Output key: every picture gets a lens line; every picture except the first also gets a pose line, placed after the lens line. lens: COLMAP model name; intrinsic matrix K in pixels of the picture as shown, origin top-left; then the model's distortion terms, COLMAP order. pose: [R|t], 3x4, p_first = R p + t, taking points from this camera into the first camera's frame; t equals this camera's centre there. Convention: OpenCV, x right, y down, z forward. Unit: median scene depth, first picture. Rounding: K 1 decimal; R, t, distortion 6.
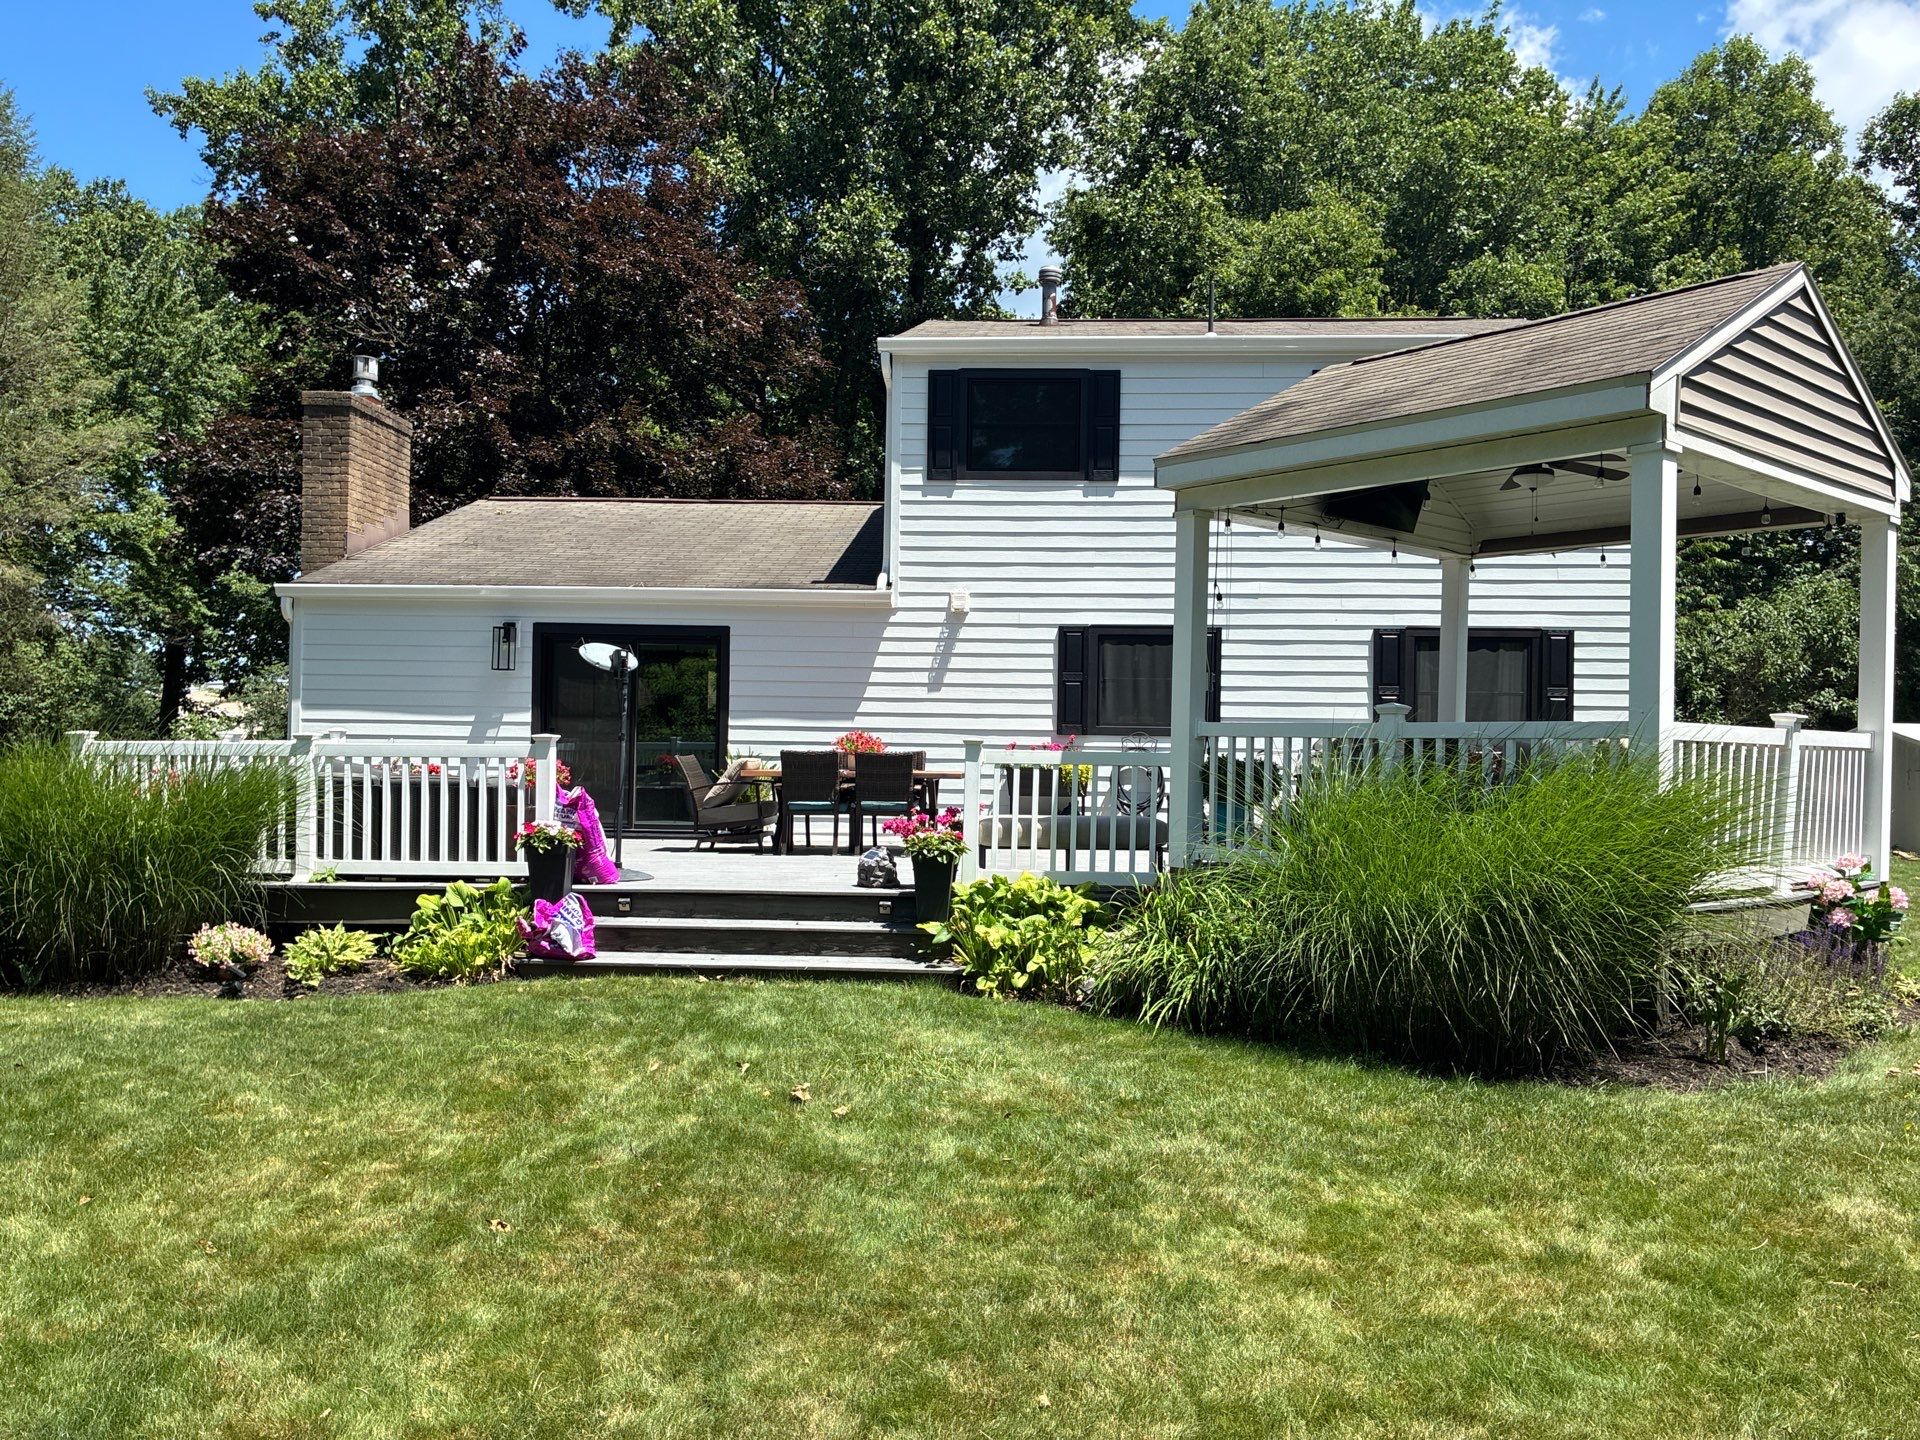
lens RADIAL K [[1473.0, 0, 959.3], [0, 1473.0, 731.6], [0, 0, 1]] dist [0.023576, -0.028068]
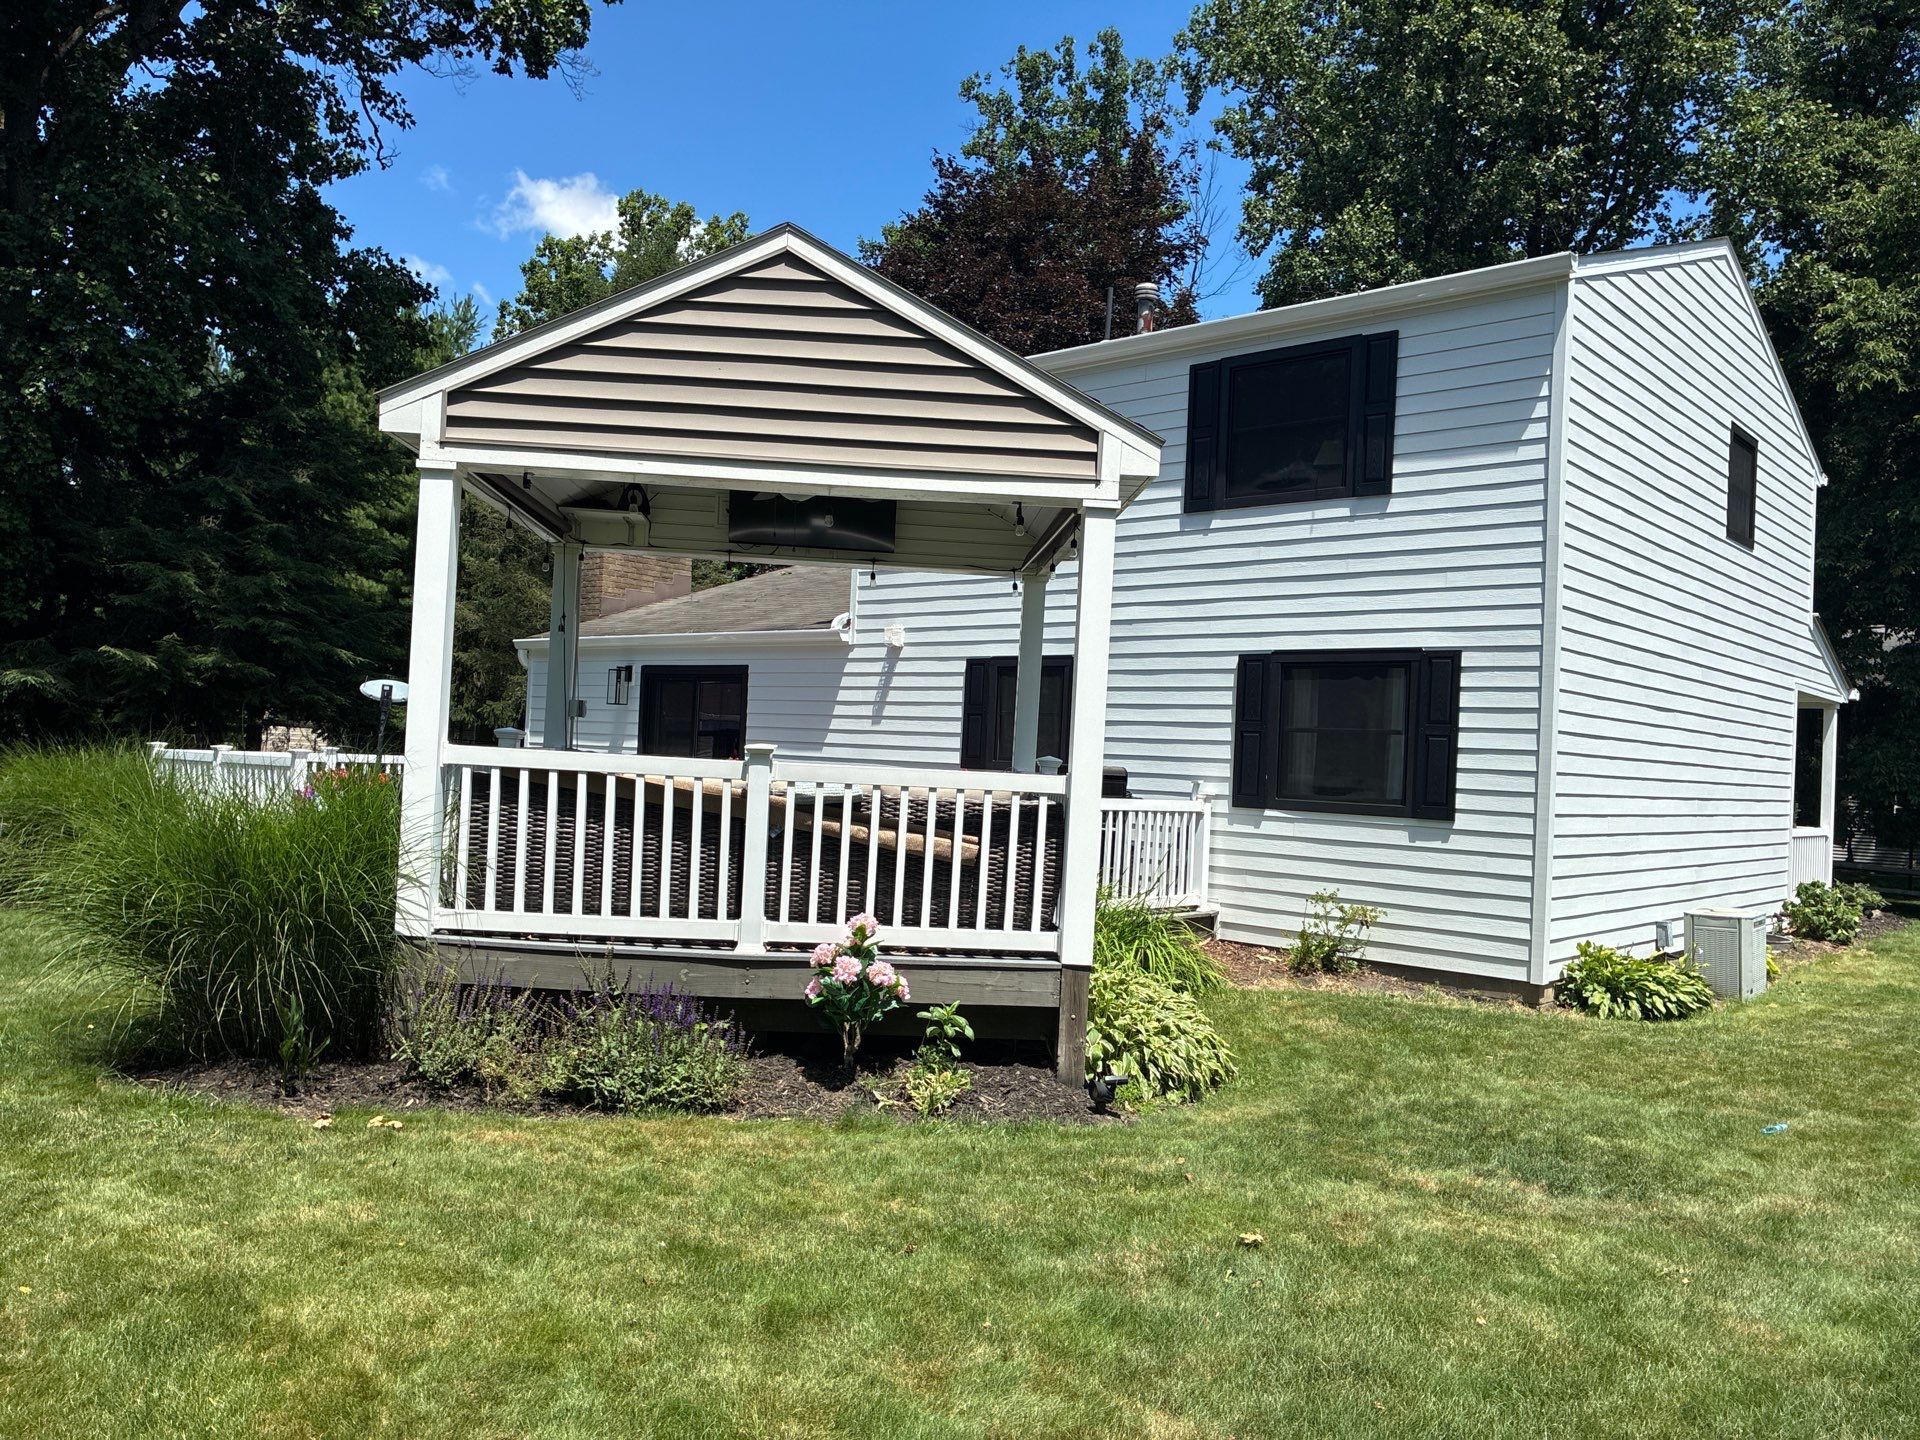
lens RADIAL K [[1473.0, 0, 929.7], [0, 1473.0, 722.1], [0, 0, 1]] dist [0.023576, -0.028068]
pose [[0.769863, 0.006947, -0.638172, 0.681719], [-0.033419, 0.999008, -0.029441, 0.001110], [0.637334, 0.043993, 0.769331, 0.220537]]
